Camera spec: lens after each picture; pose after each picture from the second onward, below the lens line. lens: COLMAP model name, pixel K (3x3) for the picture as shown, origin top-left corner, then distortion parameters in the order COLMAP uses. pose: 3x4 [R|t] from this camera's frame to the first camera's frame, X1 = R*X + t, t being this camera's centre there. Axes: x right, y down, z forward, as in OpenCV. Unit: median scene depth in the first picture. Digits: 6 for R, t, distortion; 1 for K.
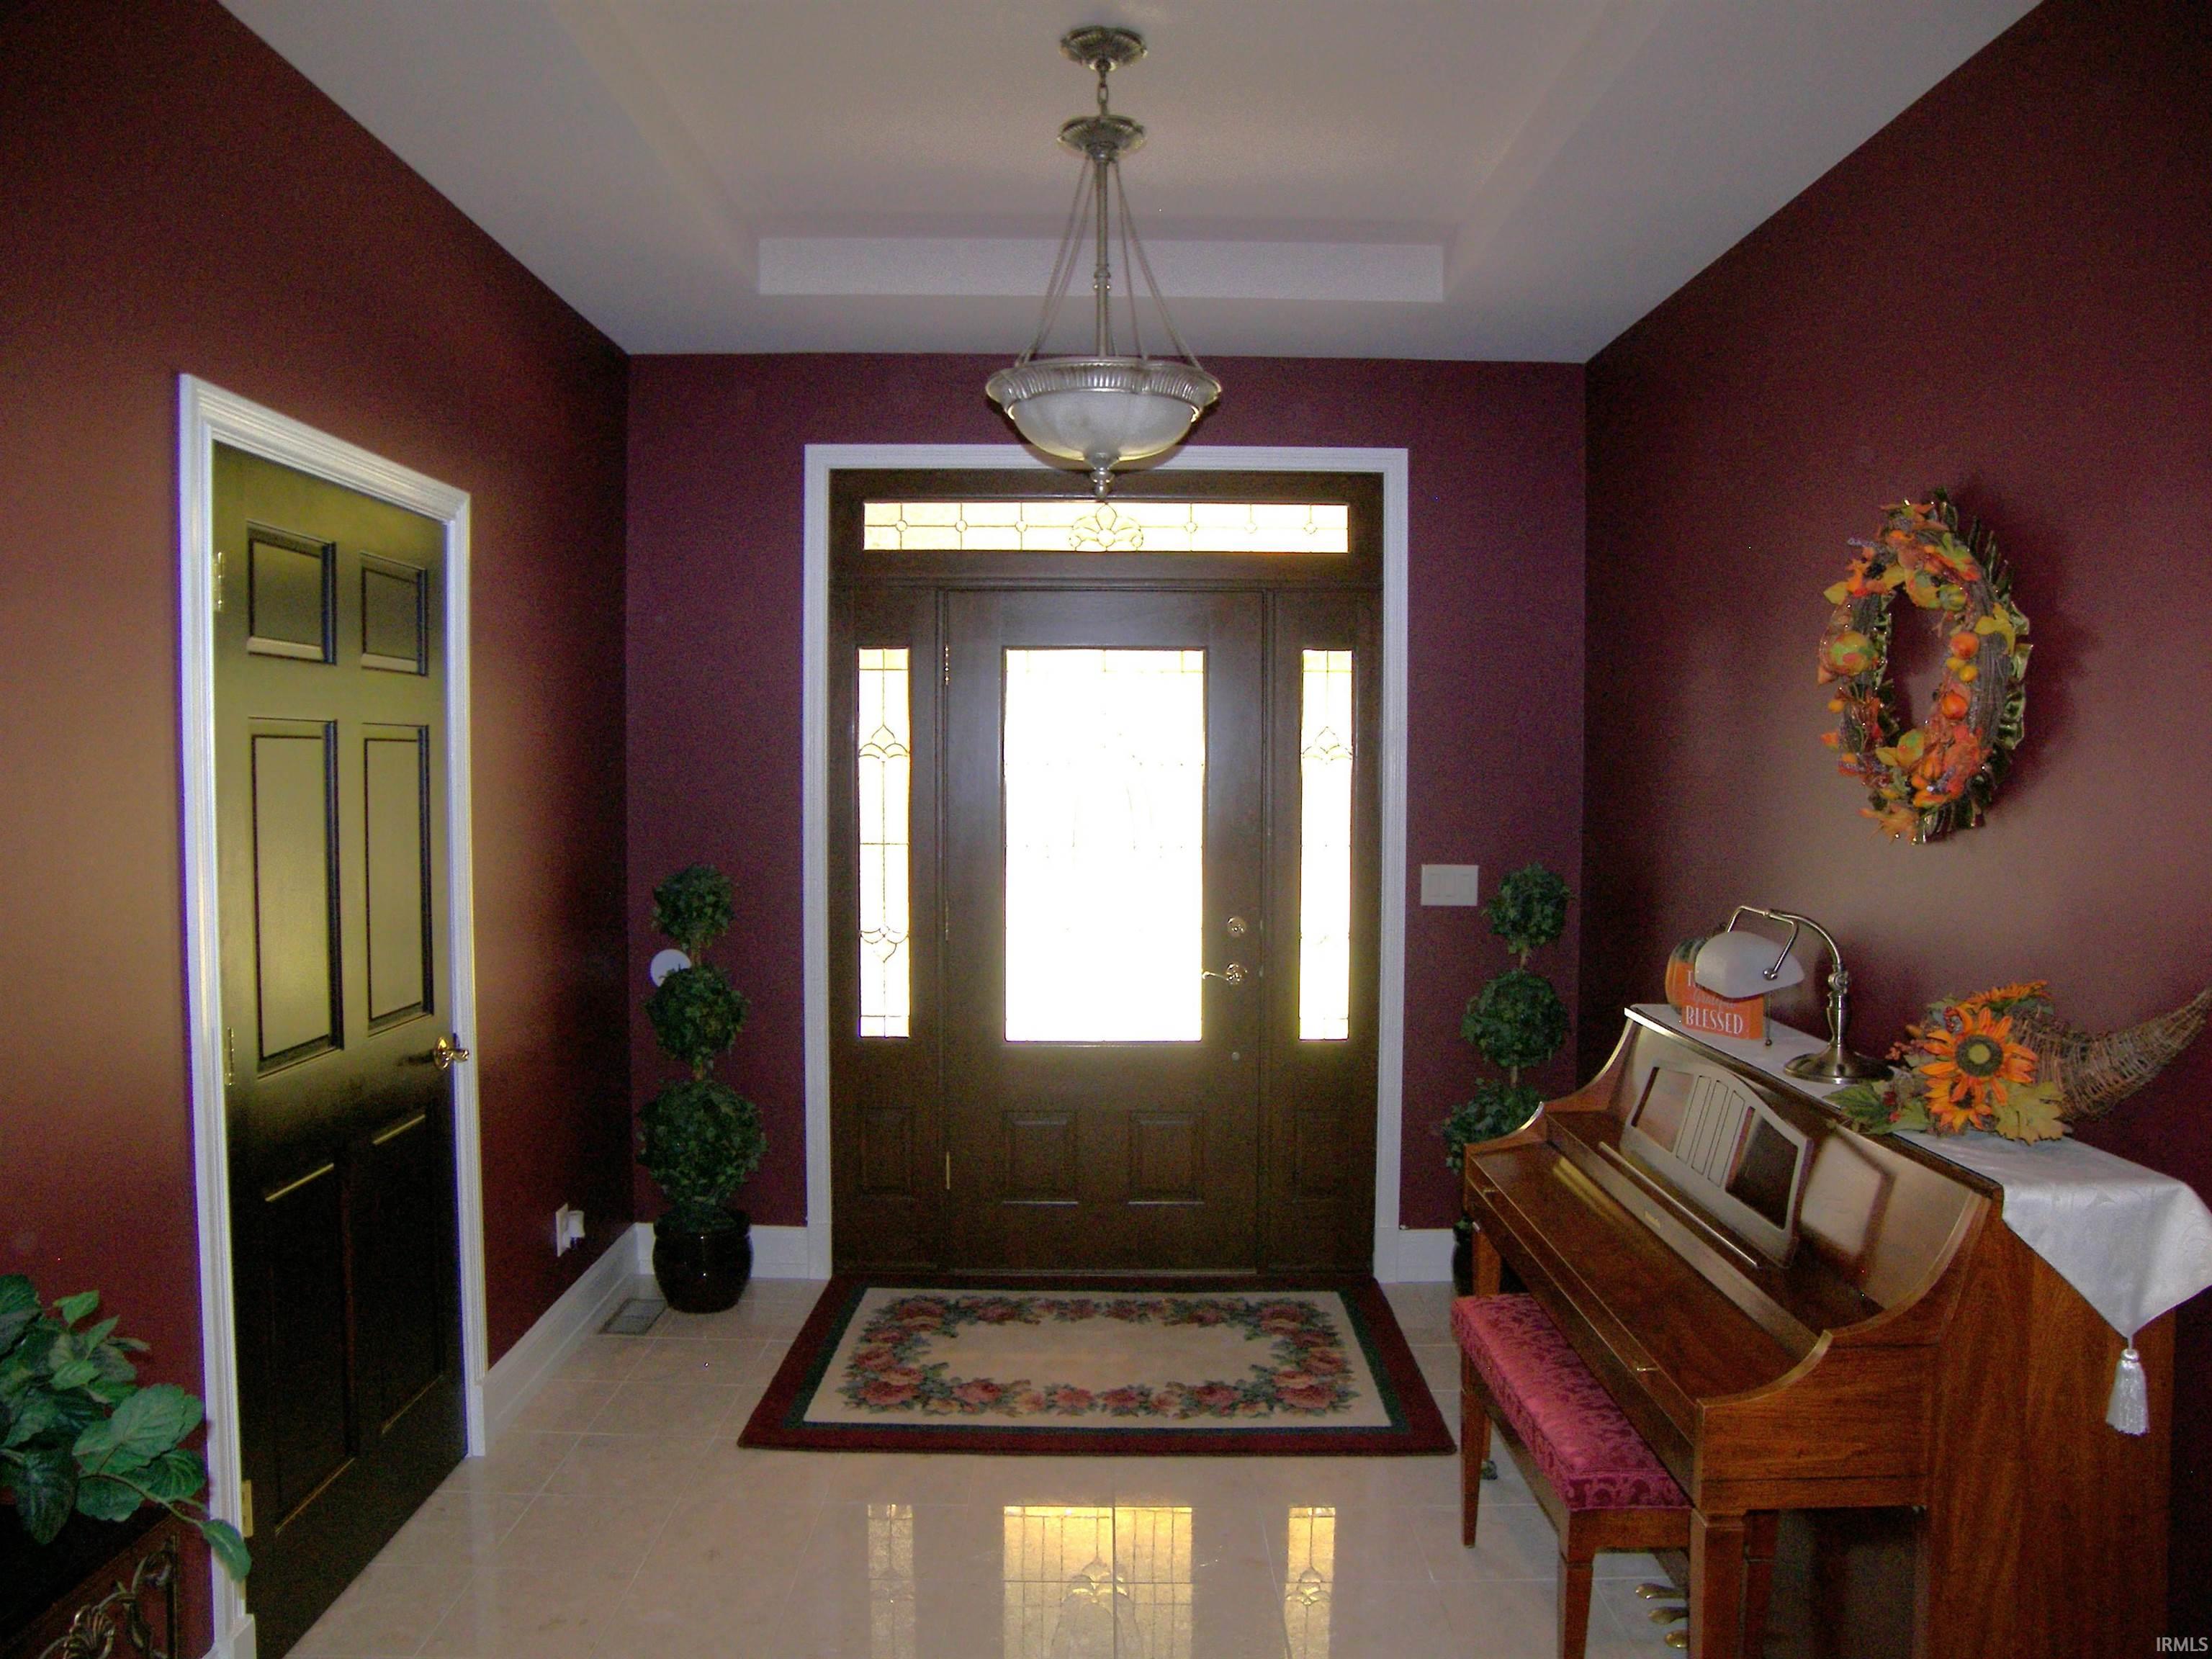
lens RADIAL K [[1584.4, 0, 1092.3], [0, 1584.4, 832.7], [0, 0, 1]] dist [-0.157192, 0.161381]
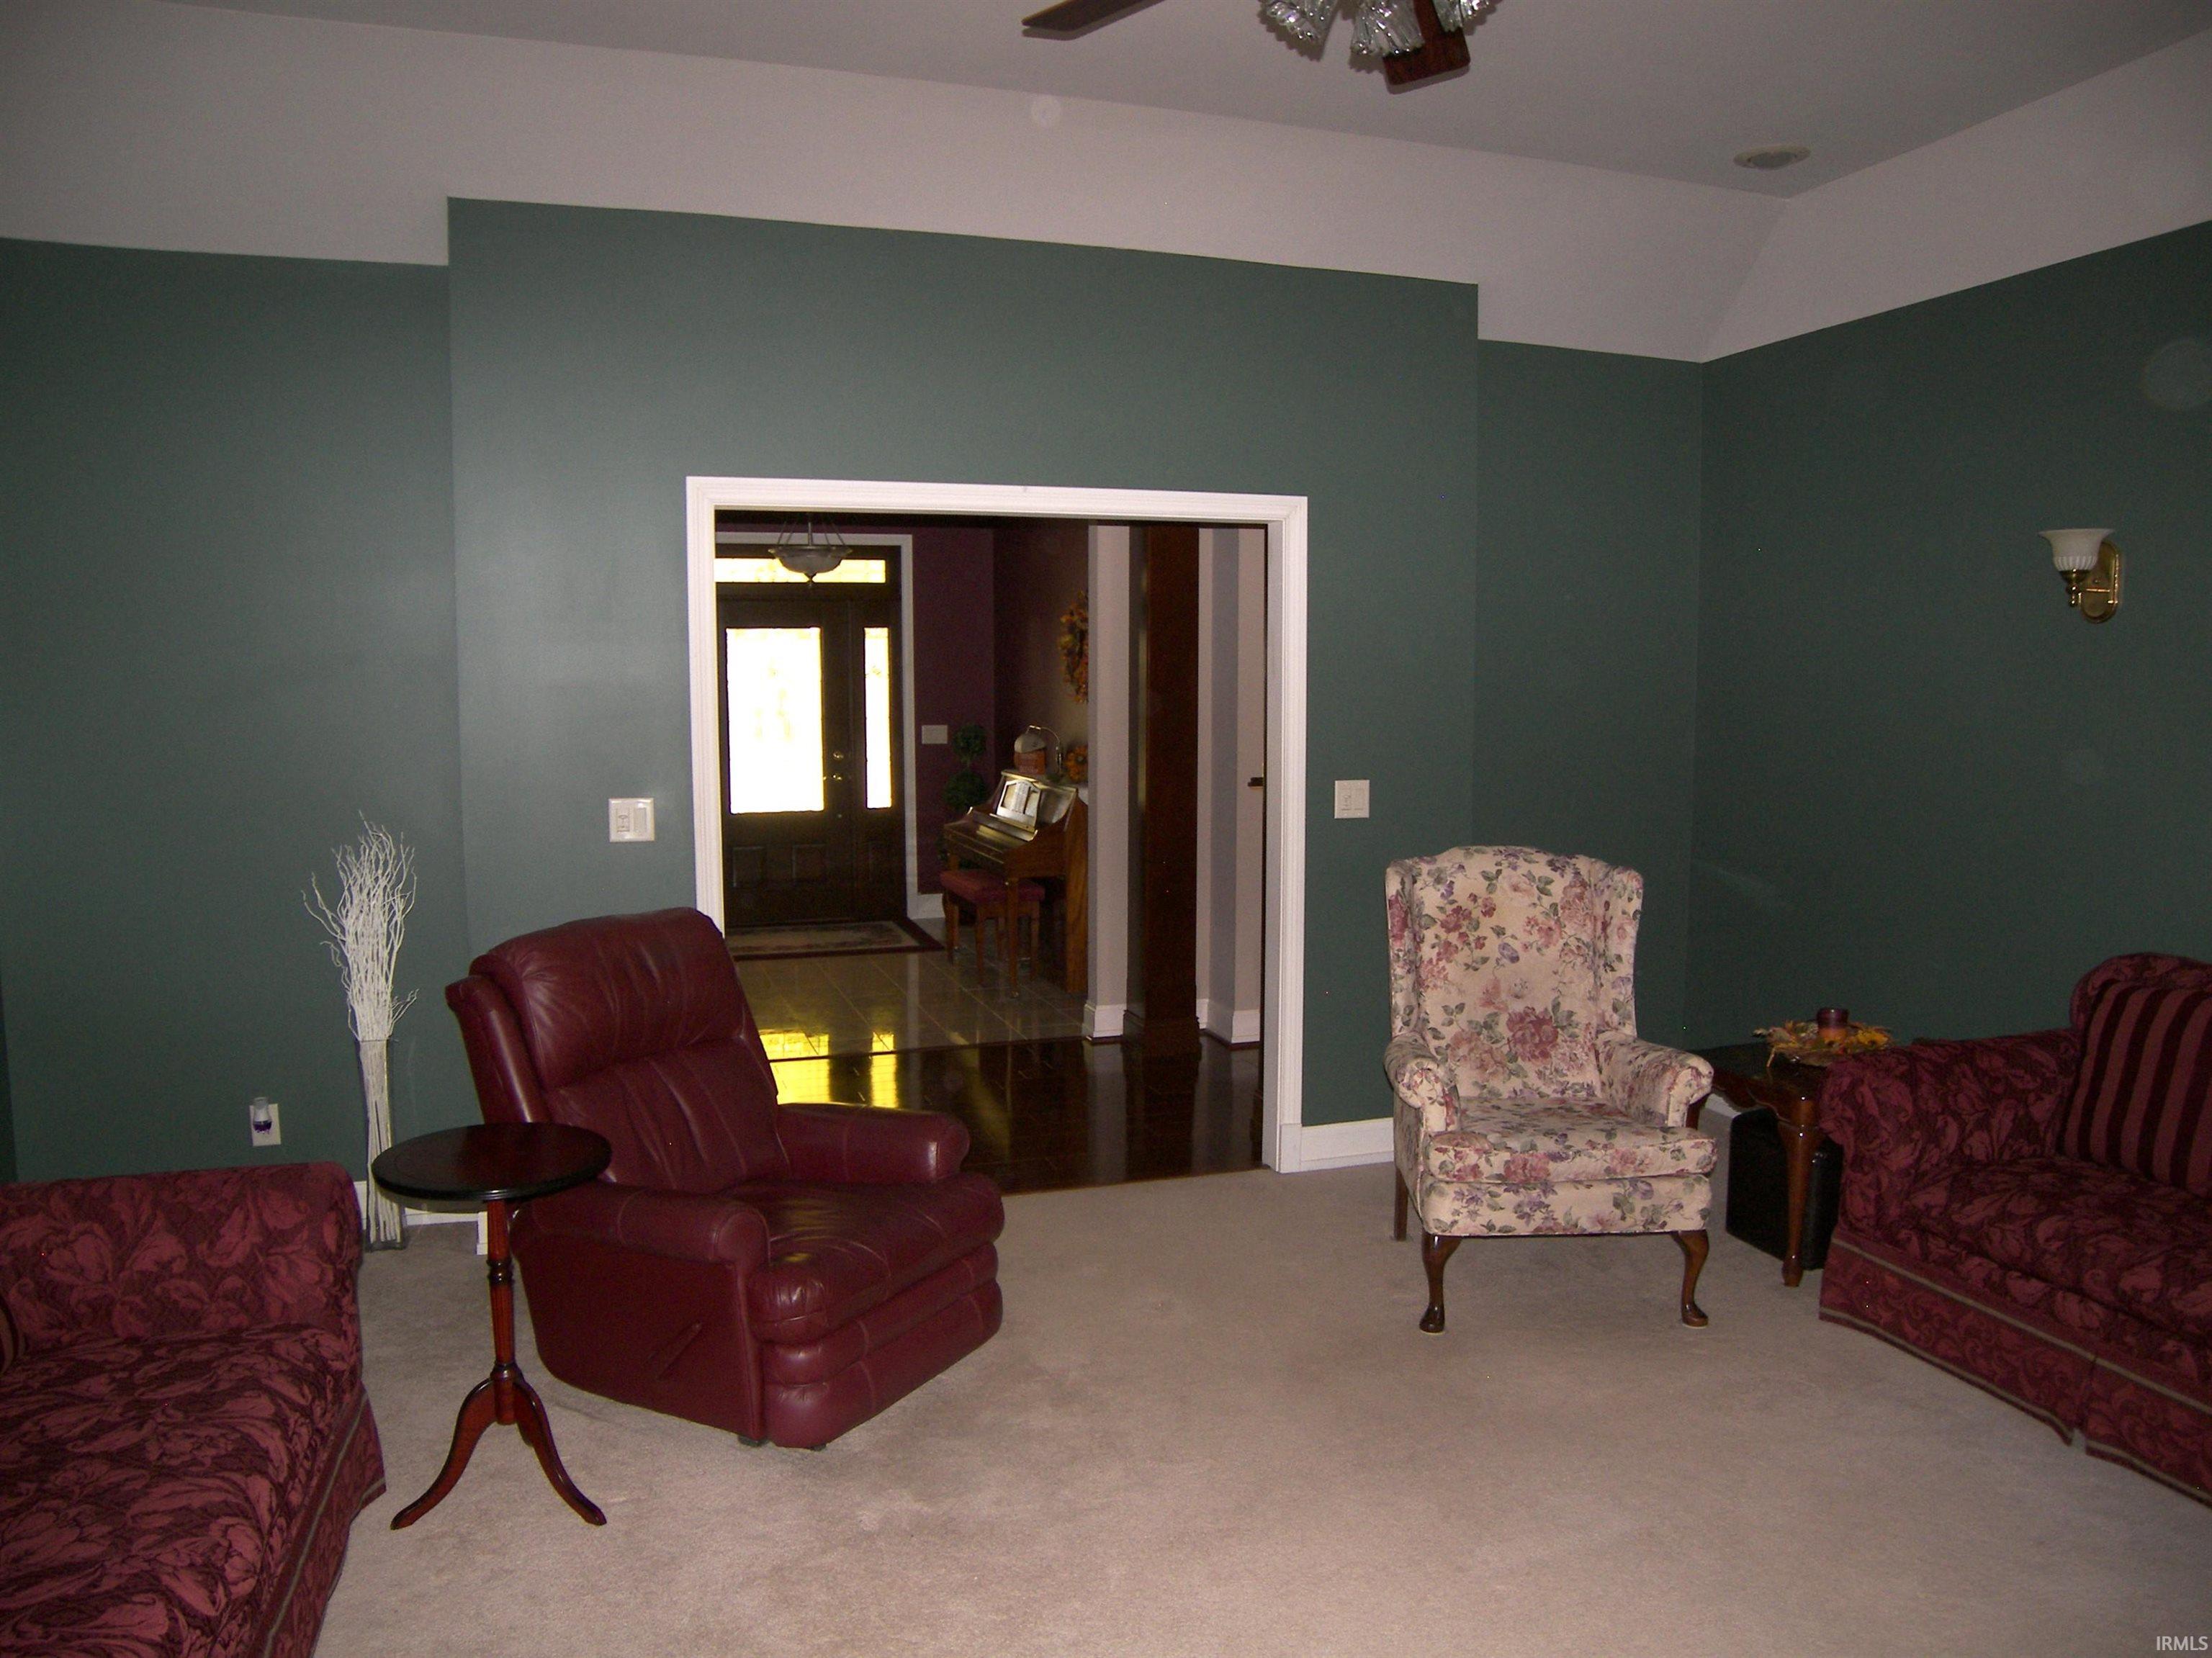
lens RADIAL K [[1584.3, 0, 1092.3], [0, 1584.3, 832.2], [0, 0, 1]] dist [-0.157192, 0.161381]
pose [[0.950629, -0.039443, 0.307812, -0.248396], [0.021995, 0.997959, 0.059951, 0.042135], [-0.309548, -0.050220, 0.949557, -1.170099]]
